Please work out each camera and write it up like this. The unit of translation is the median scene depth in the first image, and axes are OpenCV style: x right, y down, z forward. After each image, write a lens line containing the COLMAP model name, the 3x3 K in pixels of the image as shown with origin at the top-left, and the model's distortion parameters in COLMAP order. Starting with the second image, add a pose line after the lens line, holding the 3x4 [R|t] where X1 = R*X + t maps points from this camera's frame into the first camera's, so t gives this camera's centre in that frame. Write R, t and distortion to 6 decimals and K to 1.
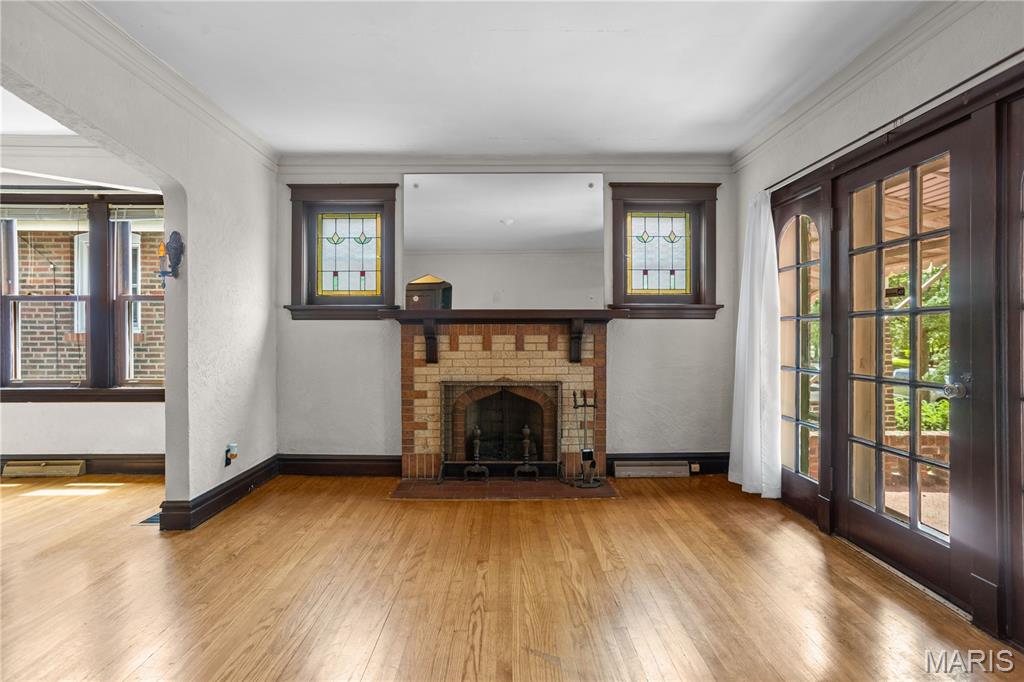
lens RADIAL K [[489.8, 0, 510.0], [0, 489.8, 334.1], [0, 0, 1]] dist [-0.028644, 0.005103]
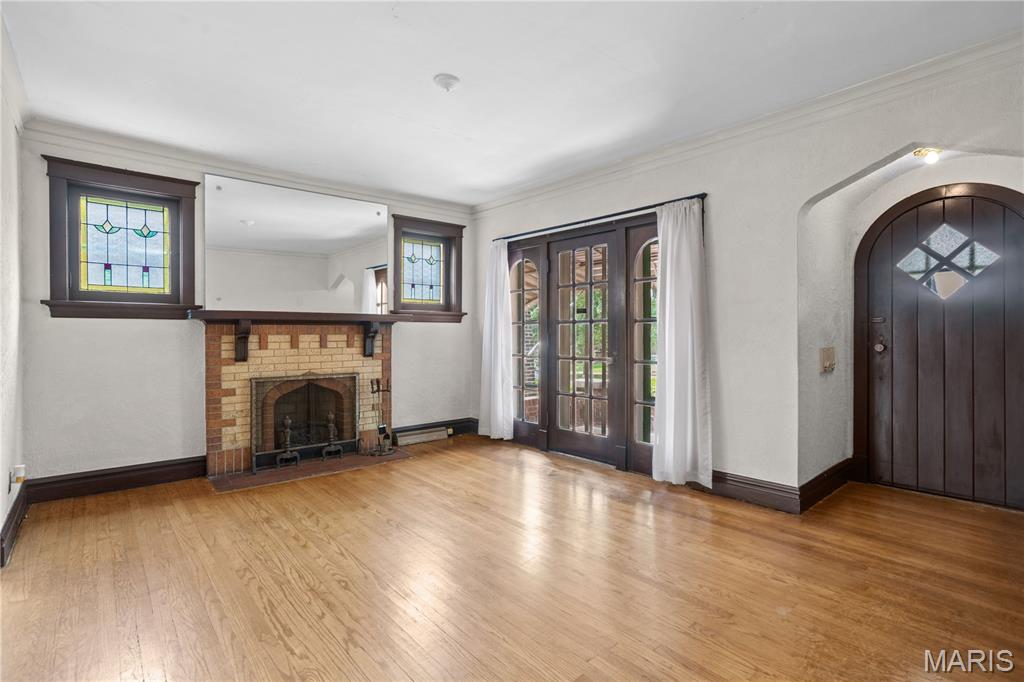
lens RADIAL K [[489.8, 0, 512.4], [0, 489.8, 338.7], [0, 0, 1]] dist [-0.028644, 0.005103]
pose [[0.756086, -0.007676, 0.654428, -0.397062], [0.001530, 0.999949, 0.009961, 0.001007], [-0.654471, -0.006530, 0.756059, -0.161912]]
